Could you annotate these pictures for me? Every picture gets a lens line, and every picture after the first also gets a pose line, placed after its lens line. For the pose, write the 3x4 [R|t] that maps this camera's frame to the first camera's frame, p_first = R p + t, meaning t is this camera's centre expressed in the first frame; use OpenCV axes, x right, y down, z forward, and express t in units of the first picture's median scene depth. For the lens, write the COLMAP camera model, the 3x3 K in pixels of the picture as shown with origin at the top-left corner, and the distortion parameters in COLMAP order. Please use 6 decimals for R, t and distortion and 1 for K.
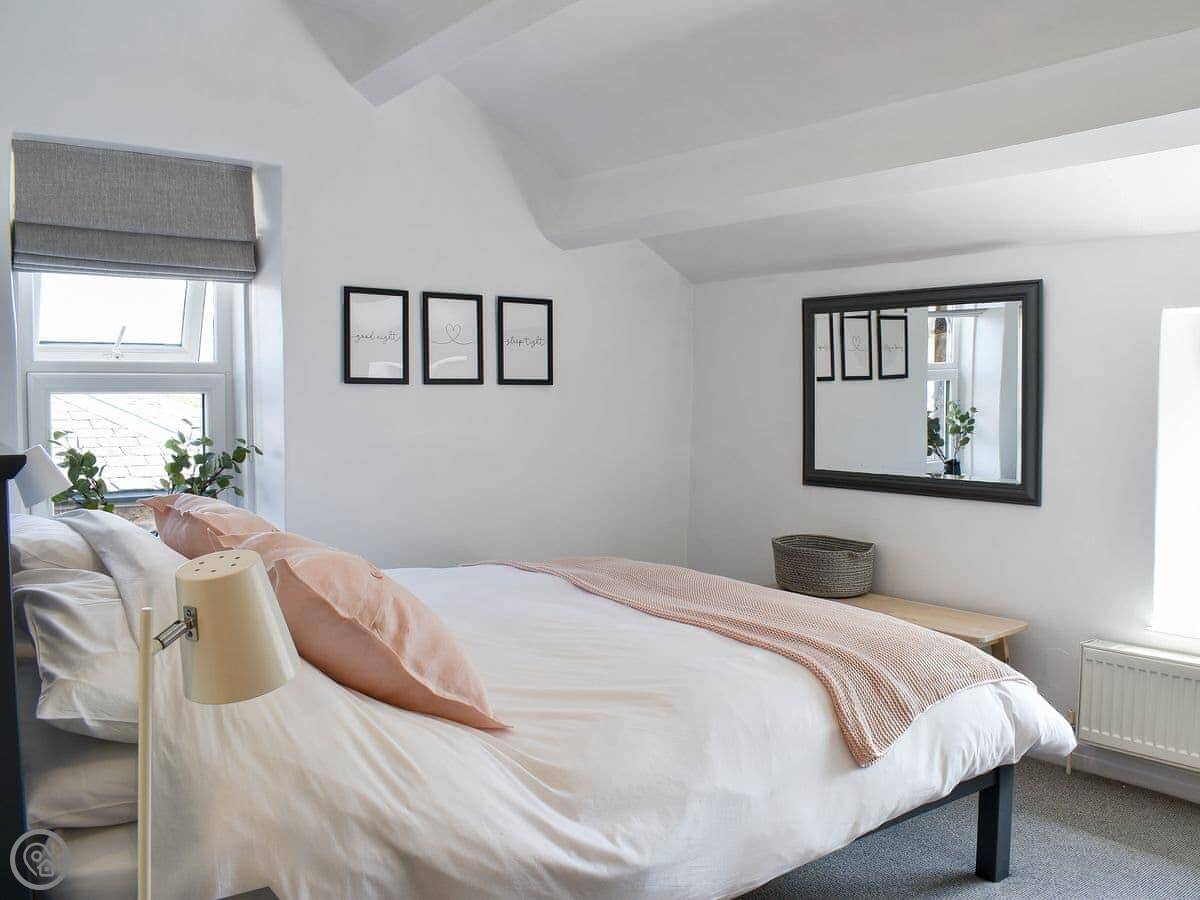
lens RADIAL K [[1038.9, 0, 600.0], [0, 1038.9, 450.0], [0, 0, 1]] dist [-0.085797, 0.004061]
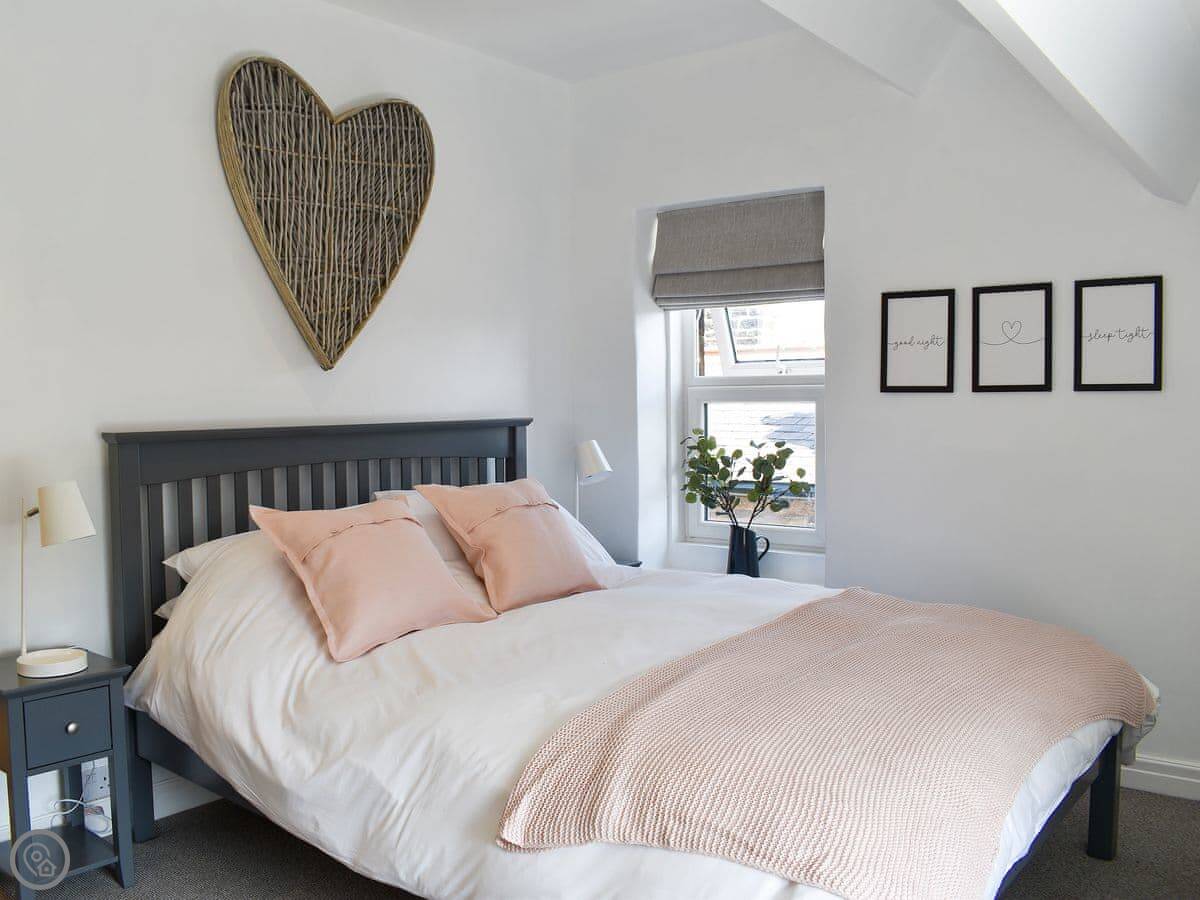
lens RADIAL K [[1038.9, 0, 600.0], [0, 1038.9, 450.0], [0, 0, 1]] dist [-0.085797, 0.004061]
pose [[0.245597, 0.042435, -0.968443, 0.634067], [-0.047120, 0.998383, 0.031798, -0.028303], [0.968226, 0.037823, 0.247200, 0.500689]]
